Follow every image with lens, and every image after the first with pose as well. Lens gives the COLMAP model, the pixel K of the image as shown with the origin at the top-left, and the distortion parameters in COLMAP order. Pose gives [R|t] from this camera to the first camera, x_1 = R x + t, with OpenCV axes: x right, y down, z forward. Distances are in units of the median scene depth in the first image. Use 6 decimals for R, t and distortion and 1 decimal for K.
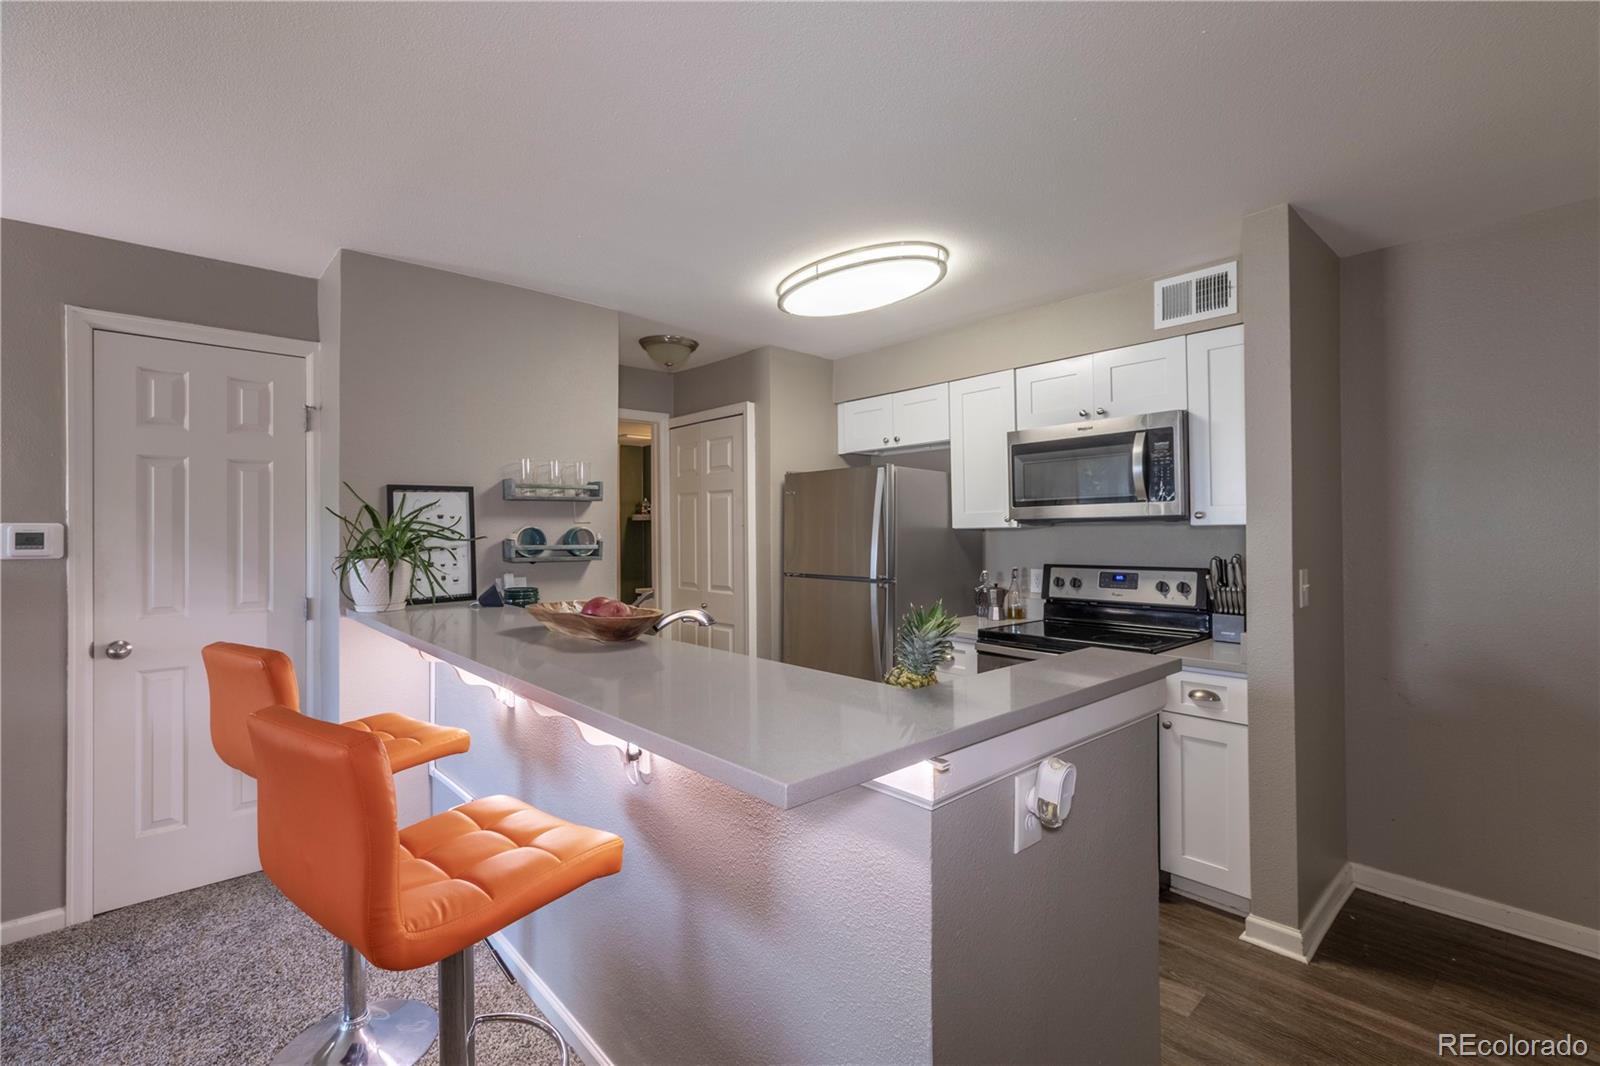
lens RADIAL K [[714.5, 0, 800.0], [0, 714.5, 533.0], [0, 0, 1]] dist [0.001851, 0.000013]
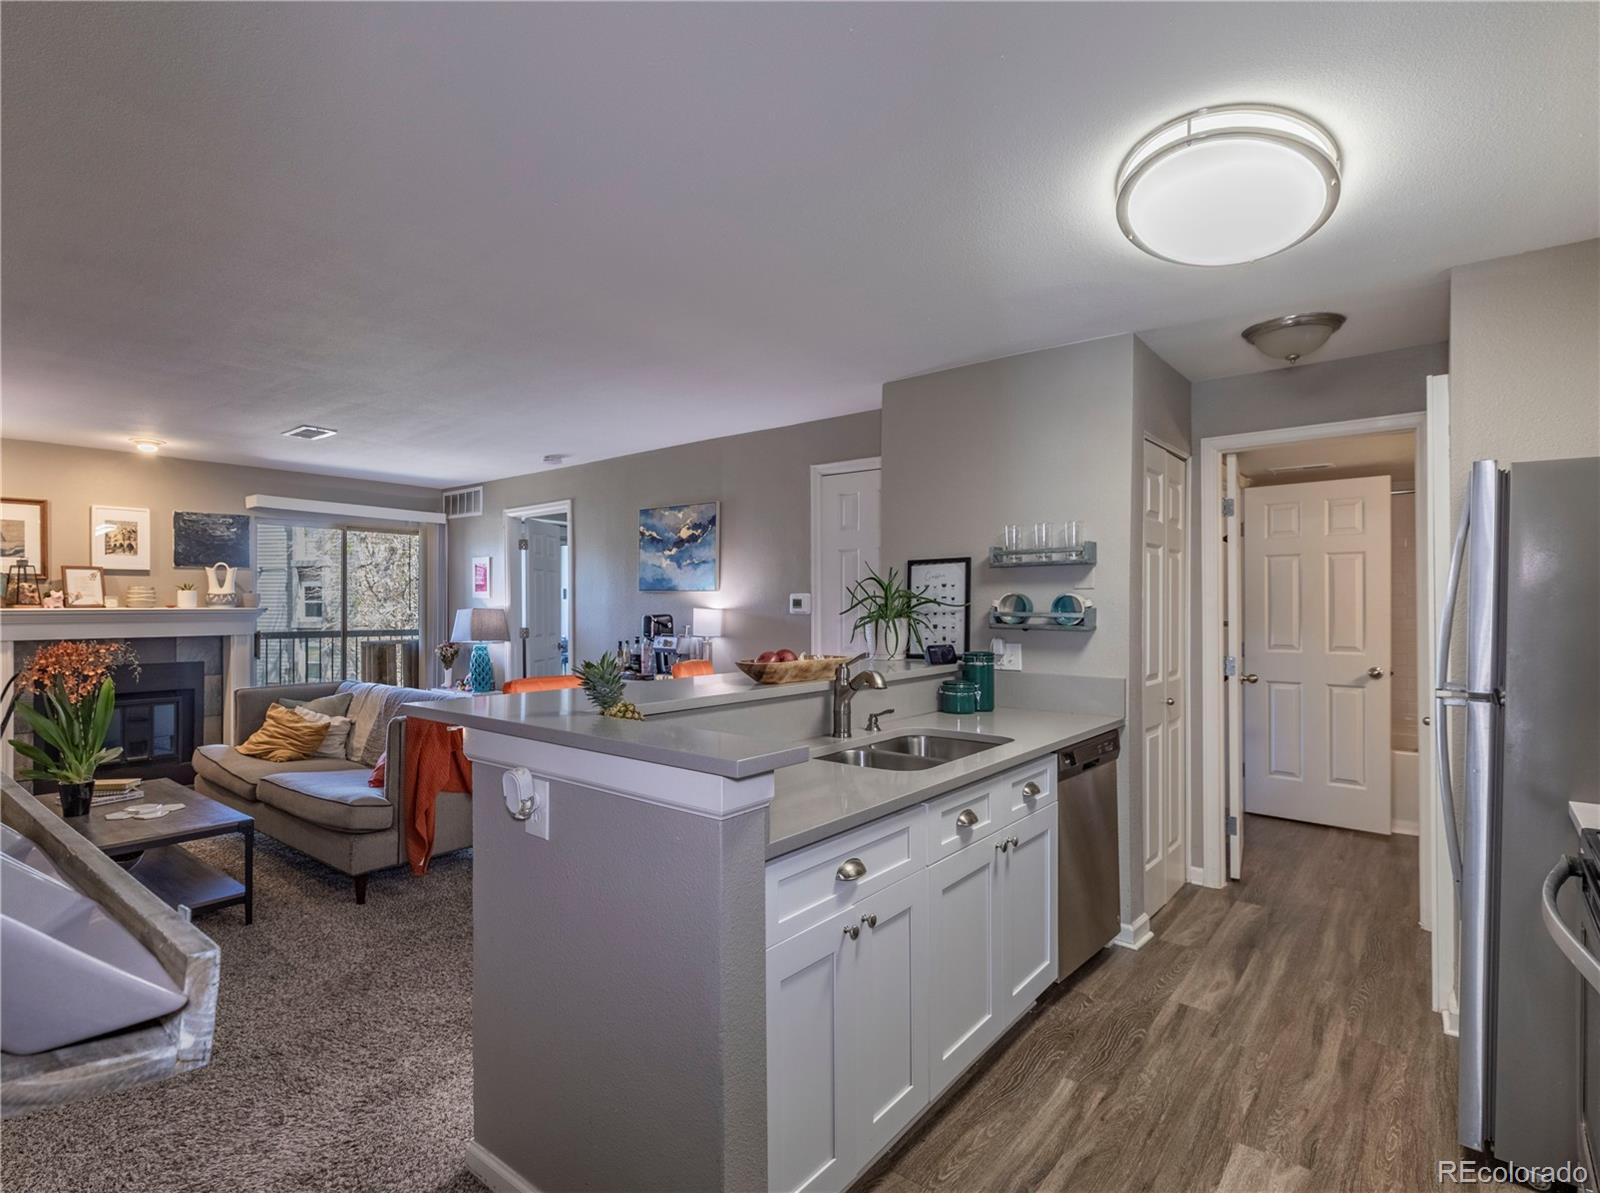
lens RADIAL K [[813.2, 0, 729.5], [0, 813.2, 597.3], [0, 0, 1]] dist [-0.002768, -0.000381]
pose [[0.115287, -0.004507, -0.993322, 0.702802], [-0.007882, 0.999954, -0.005452, 0.005732], [0.993301, 0.008458, 0.115247, 0.474926]]
